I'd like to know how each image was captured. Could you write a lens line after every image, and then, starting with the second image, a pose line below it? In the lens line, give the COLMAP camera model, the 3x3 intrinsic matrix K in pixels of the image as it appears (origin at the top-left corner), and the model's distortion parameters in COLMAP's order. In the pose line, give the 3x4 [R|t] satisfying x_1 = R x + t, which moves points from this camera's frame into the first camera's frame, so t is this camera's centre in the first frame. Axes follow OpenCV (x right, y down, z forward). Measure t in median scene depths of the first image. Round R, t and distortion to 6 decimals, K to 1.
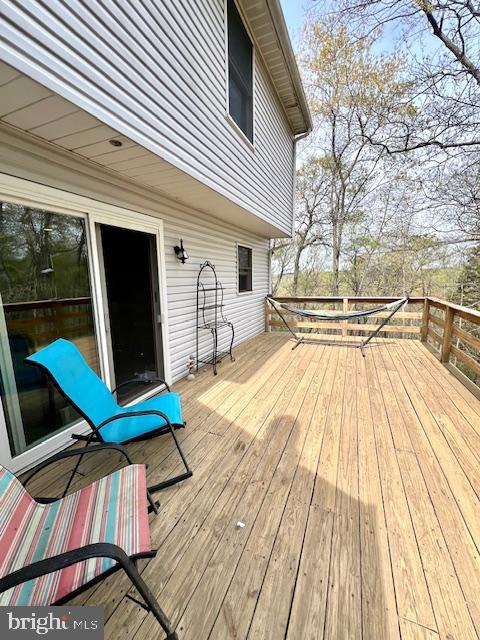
lens RADIAL K [[267.3, 0, 240.0], [0, 267.3, 320.0], [0, 0, 1]] dist [-0.003633, -0.000583]
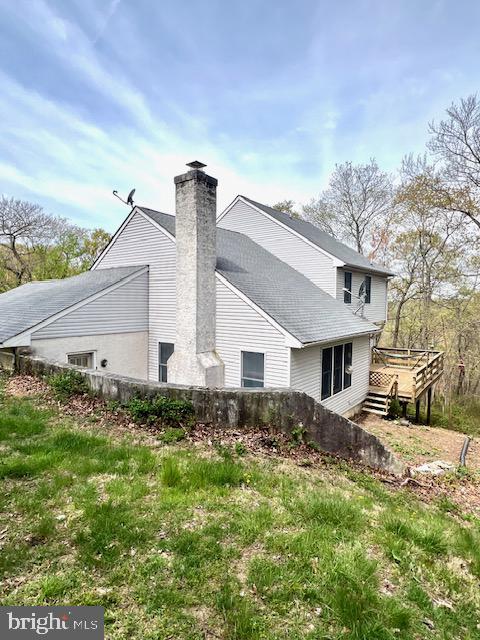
lens RADIAL K [[369.6, 0, 241.4], [0, 369.6, 323.8], [0, 0, 1]] dist [-0.000663, -0.000780]
pose [[0.973873, 0.032269, -0.224788, -0.303568], [-0.055330, 0.993739, -0.097059, 0.085241], [0.220249, 0.106961, 0.969562, -2.403854]]
